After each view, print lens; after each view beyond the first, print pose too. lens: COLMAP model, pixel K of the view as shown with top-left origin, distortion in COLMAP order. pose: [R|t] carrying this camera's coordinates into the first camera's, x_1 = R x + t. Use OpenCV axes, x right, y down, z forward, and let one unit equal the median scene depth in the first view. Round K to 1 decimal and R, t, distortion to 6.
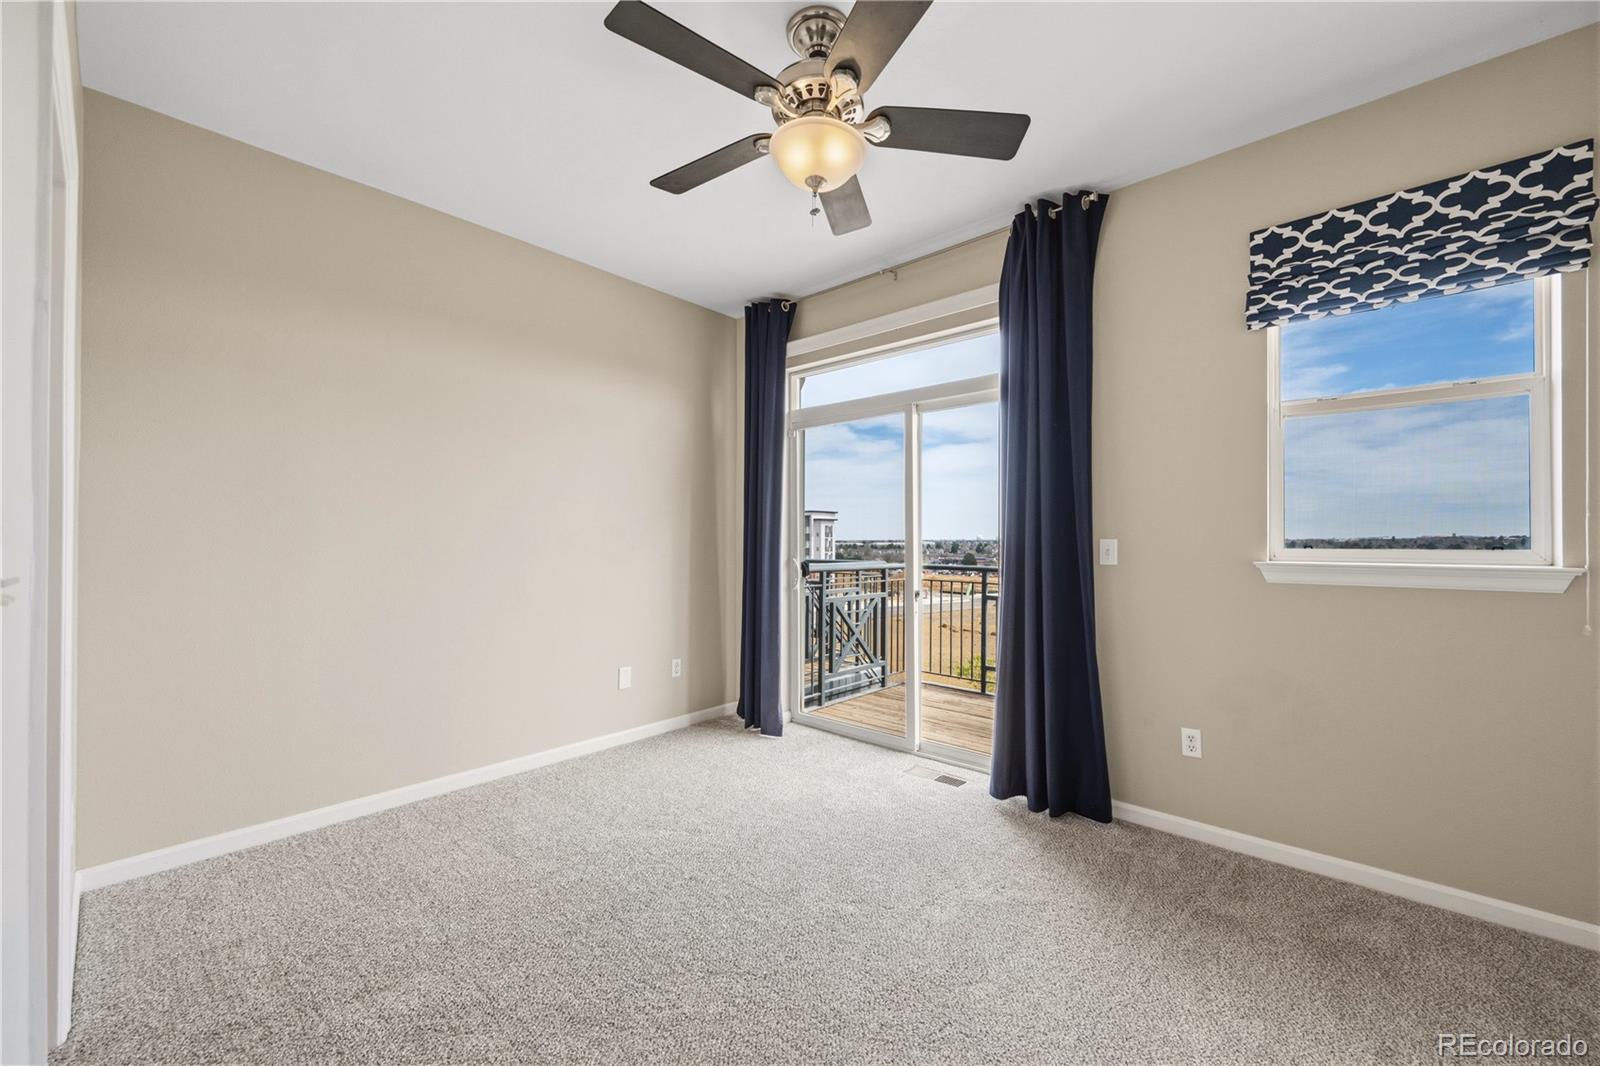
lens RADIAL K [[627.1, 0, 800.4], [0, 627.1, 545.5], [0, 0, 1]] dist [-0.002661, -0.001037]
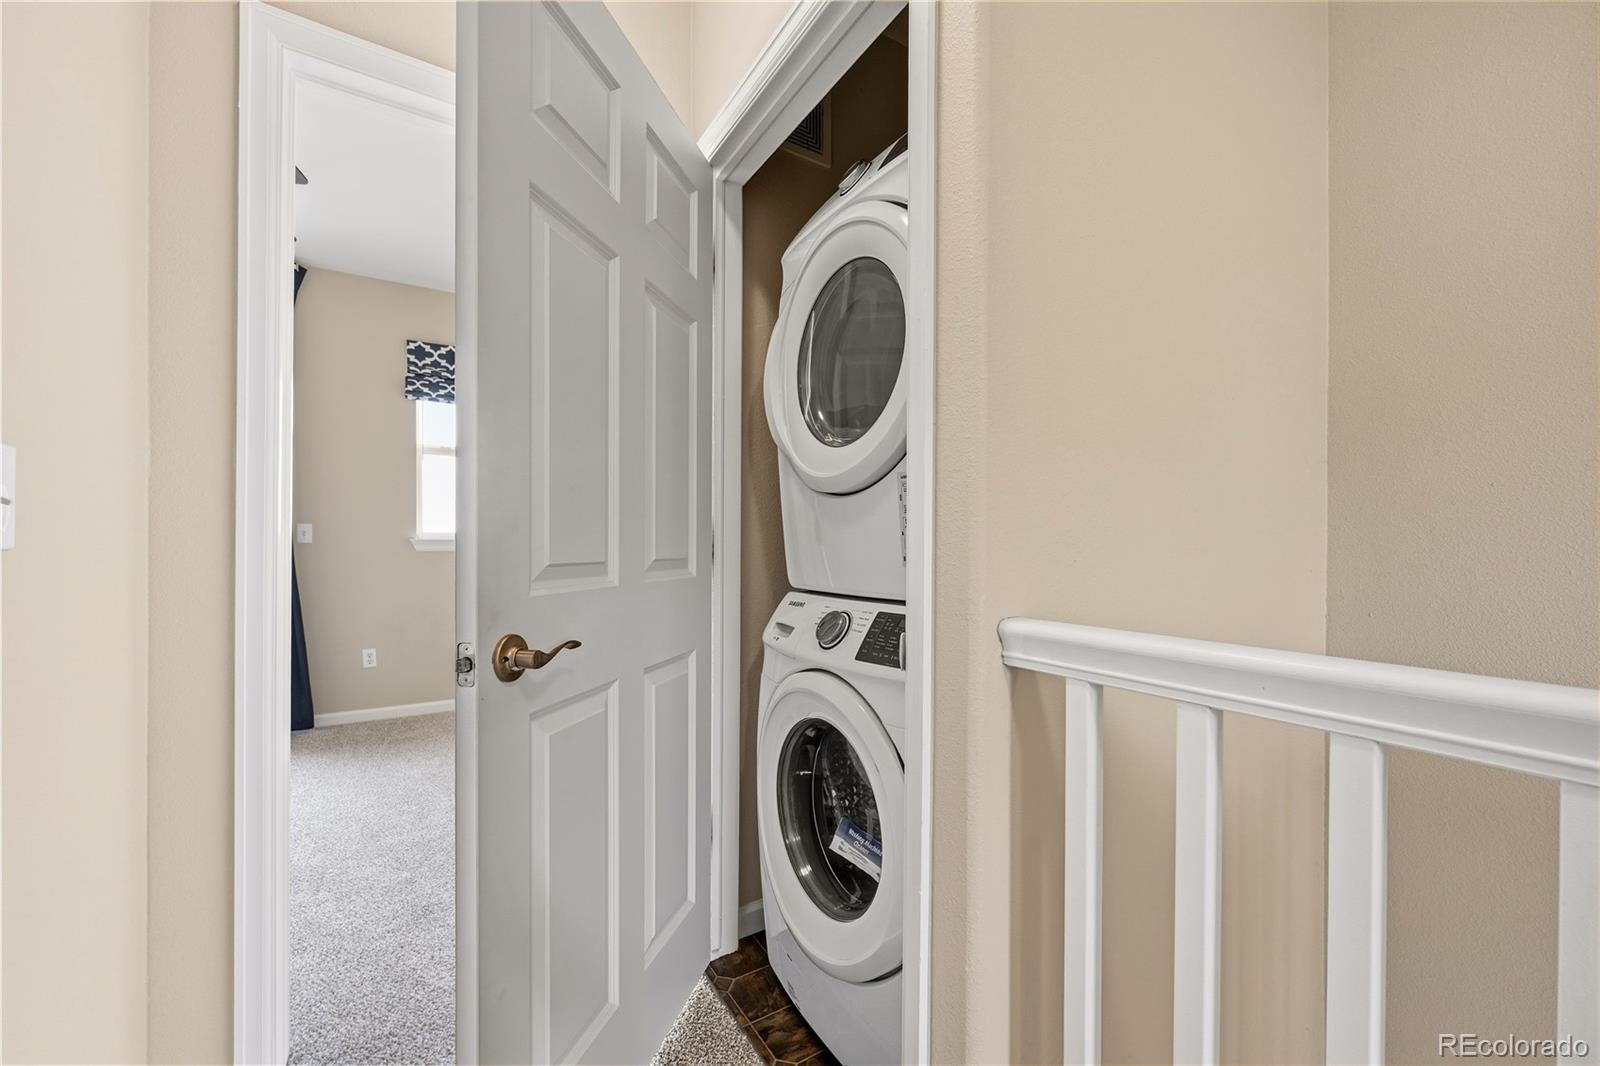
lens RADIAL K [[627.1, 0, 802.3], [0, 627.1, 538.2], [0, 0, 1]] dist [-0.002661, -0.001037]
pose [[0.291111, -0.007094, 0.956663, -0.575308], [0.000820, 0.999974, 0.007166, 0.014641], [-0.956689, -0.001302, 0.291109, -0.493135]]
